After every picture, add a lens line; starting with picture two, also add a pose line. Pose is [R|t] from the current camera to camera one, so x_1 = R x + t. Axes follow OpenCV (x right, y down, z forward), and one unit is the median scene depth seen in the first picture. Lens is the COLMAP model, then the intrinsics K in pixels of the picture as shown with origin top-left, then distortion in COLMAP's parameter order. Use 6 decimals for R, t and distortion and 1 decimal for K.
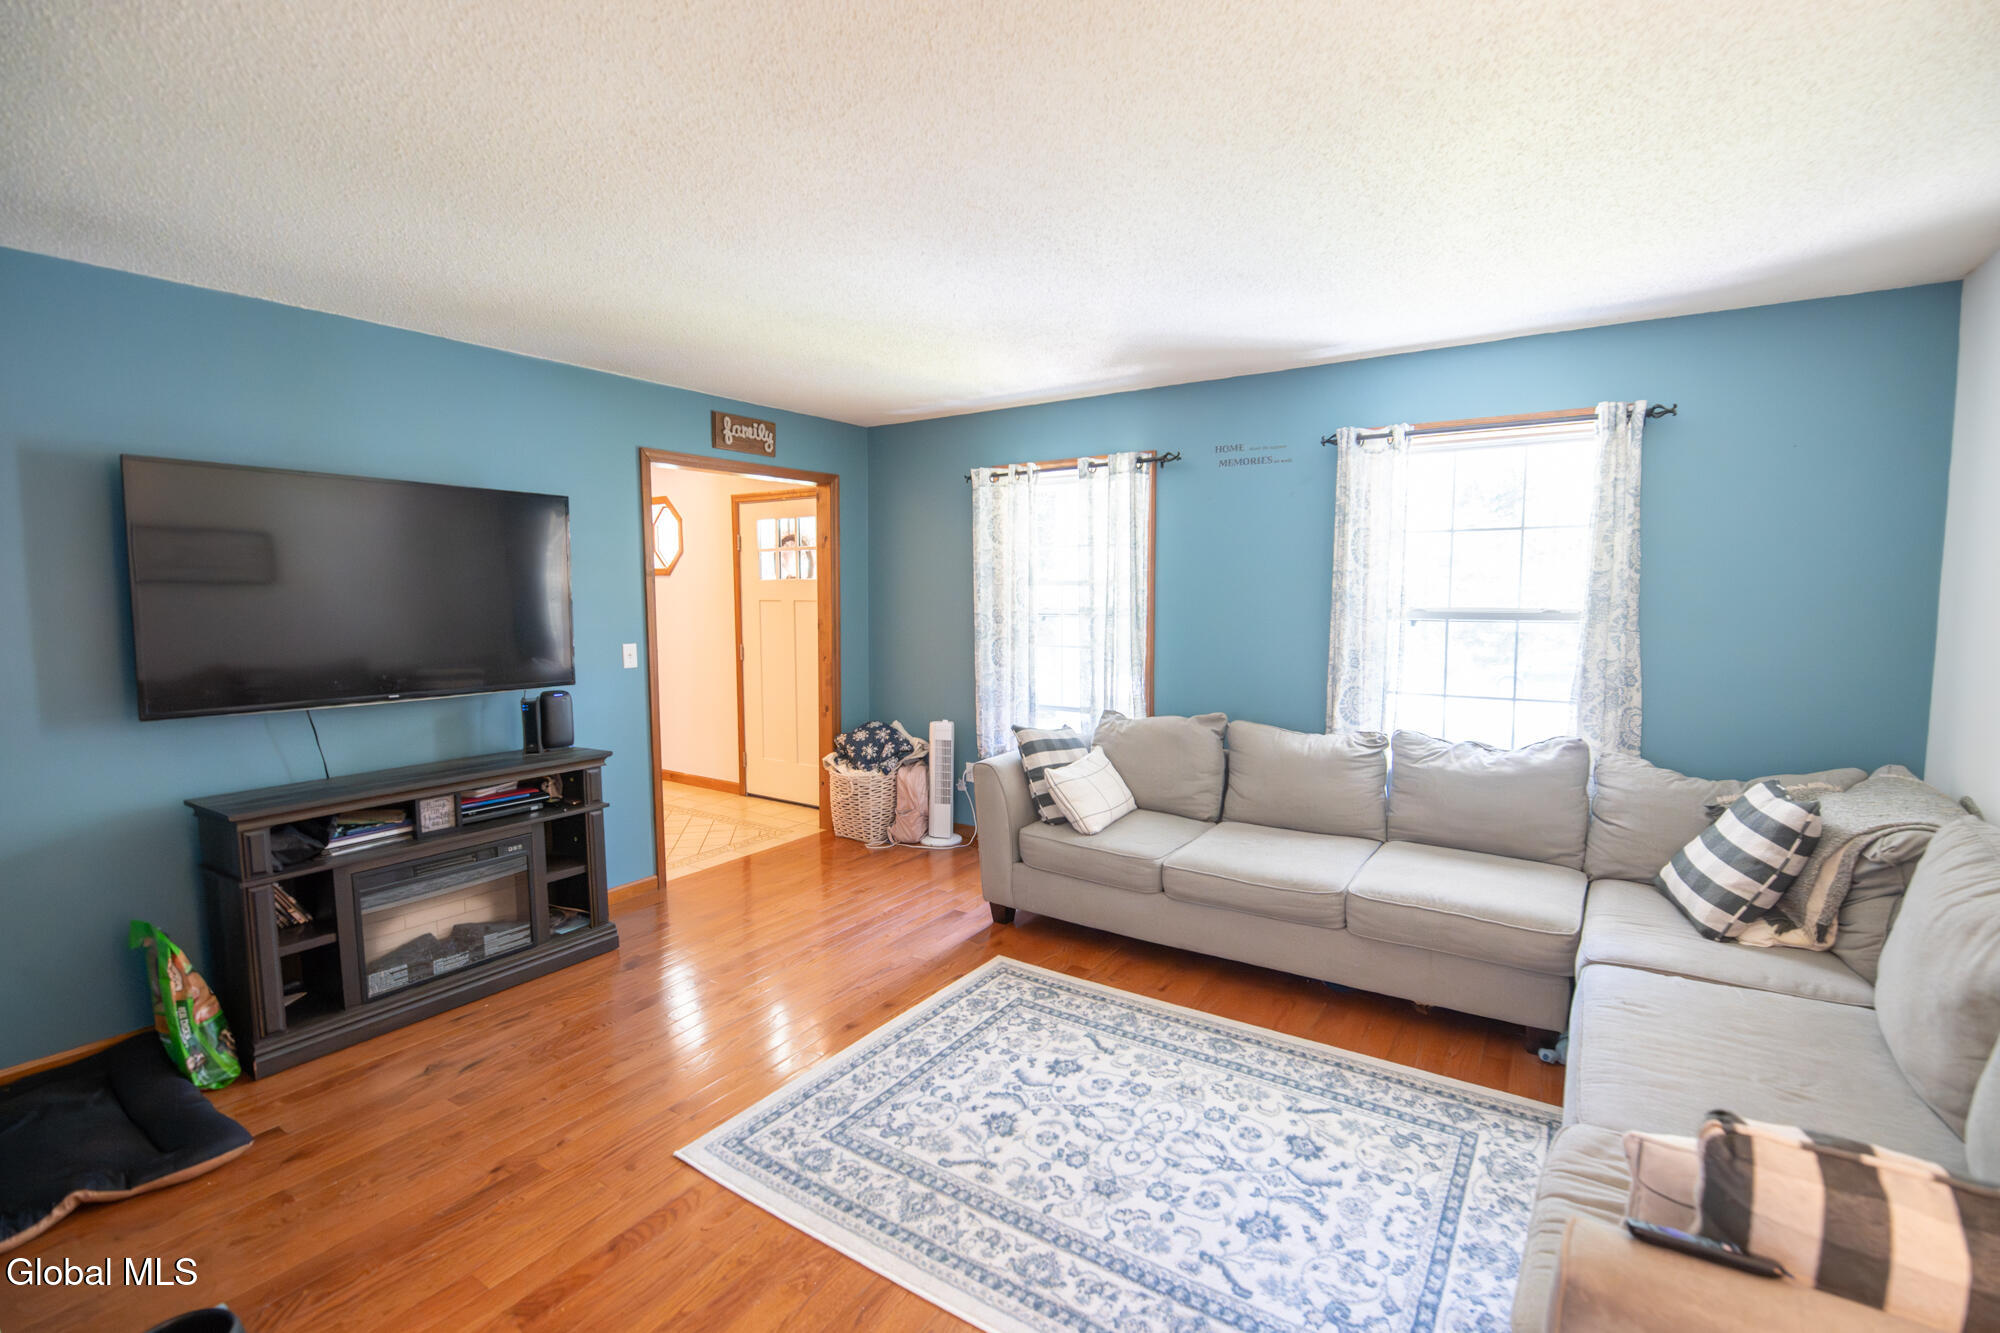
lens RADIAL K [[881.2, 0, 1021.2], [0, 881.2, 673.8], [0, 0, 1]] dist [-0.004381, -0.000287]
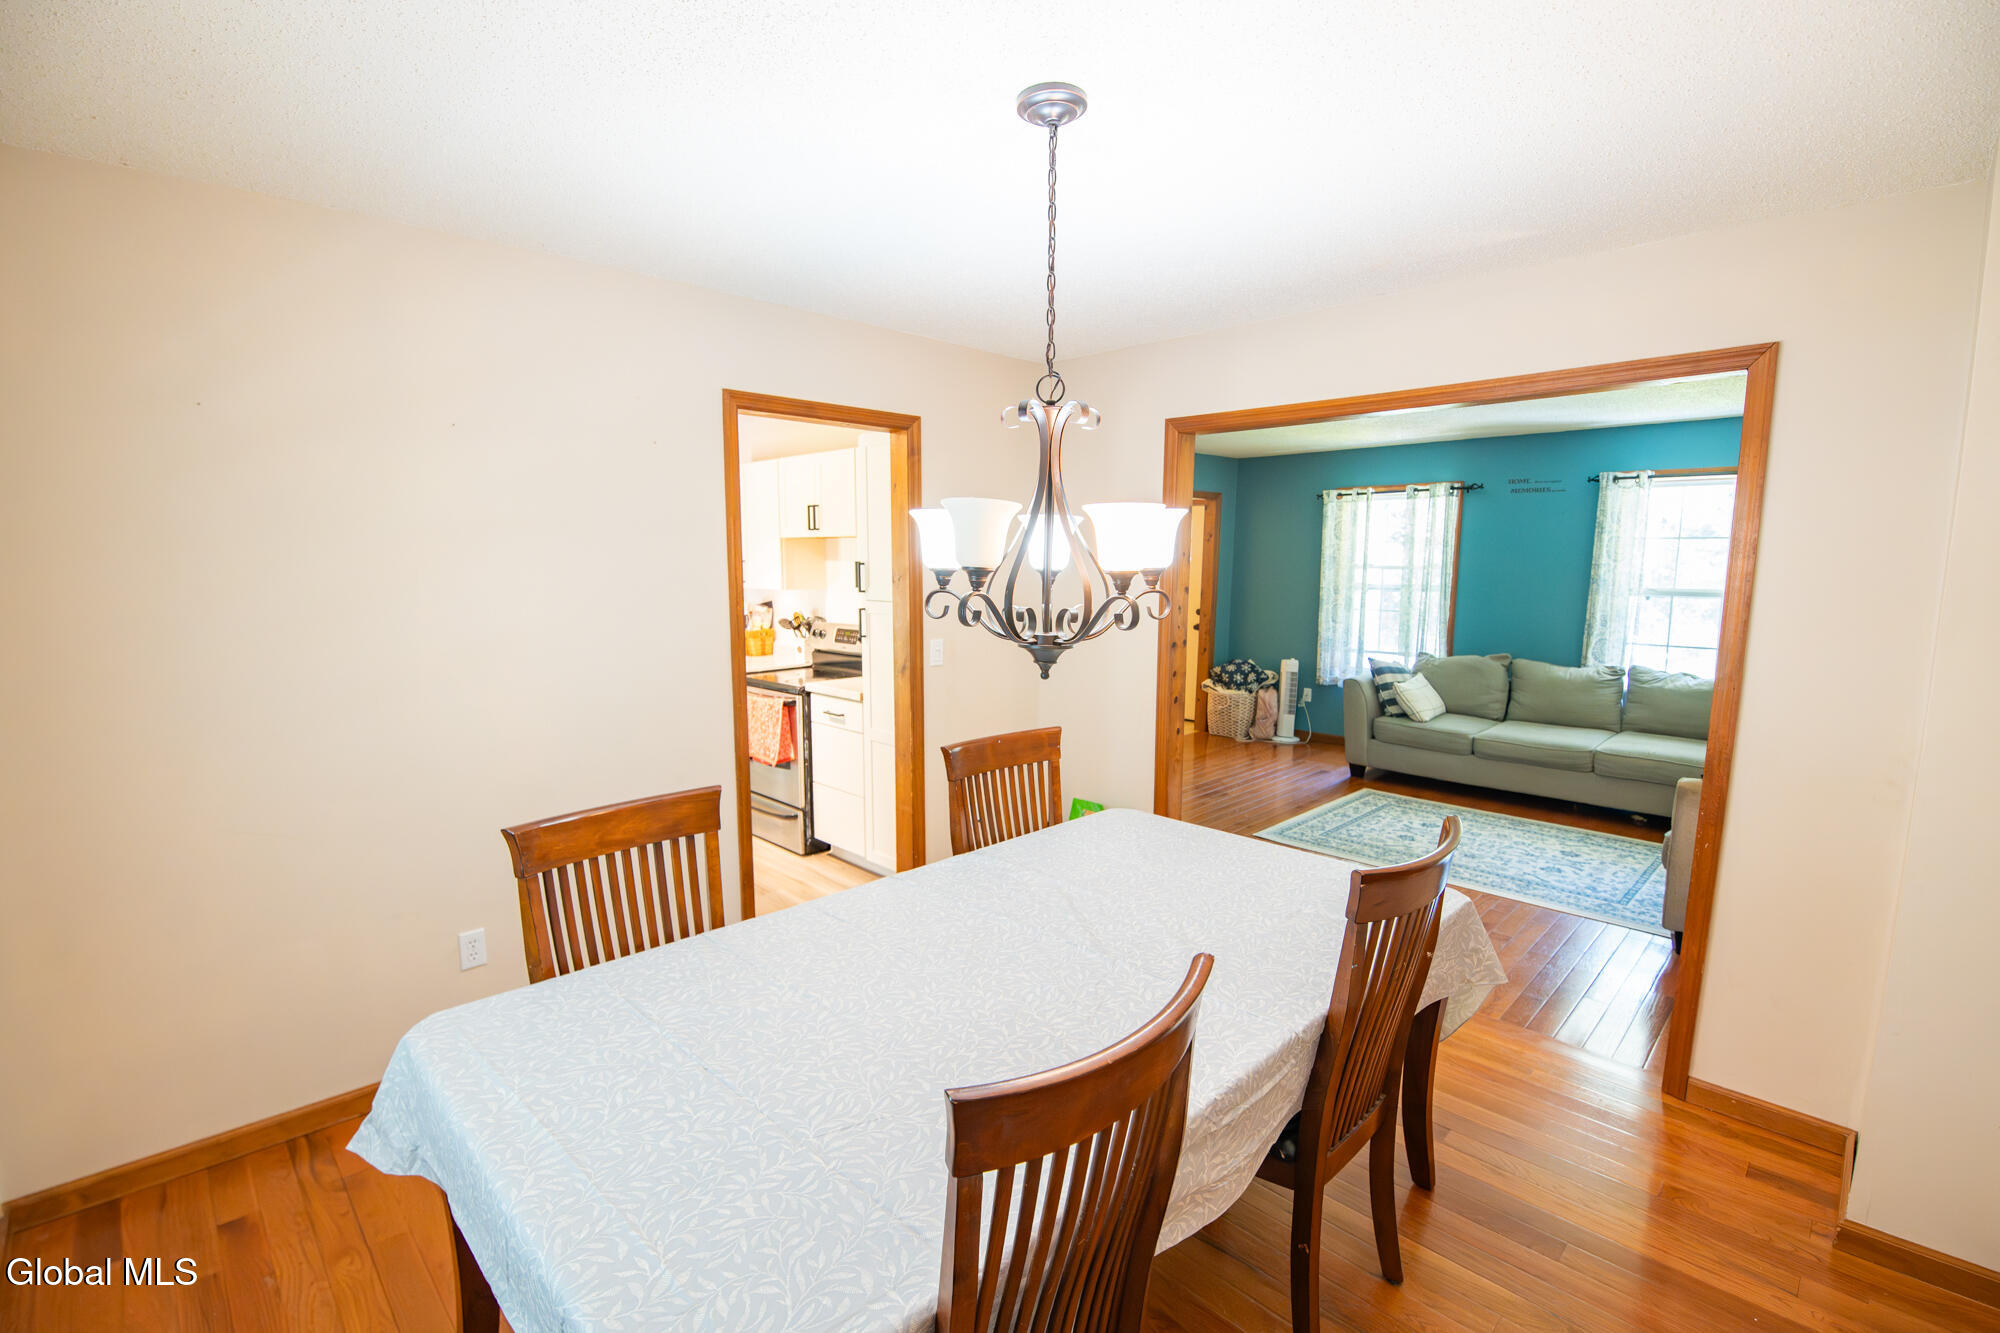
lens RADIAL K [[886.8, 0, 1000.2], [0, 886.8, 683.2], [0, 0, 1]] dist [-0.014478, -0.000295]
pose [[0.975762, 0.035356, -0.215960, -0.319522], [-0.025614, 0.998531, 0.047740, 0.045908], [0.217331, -0.041052, 0.975234, -0.746960]]
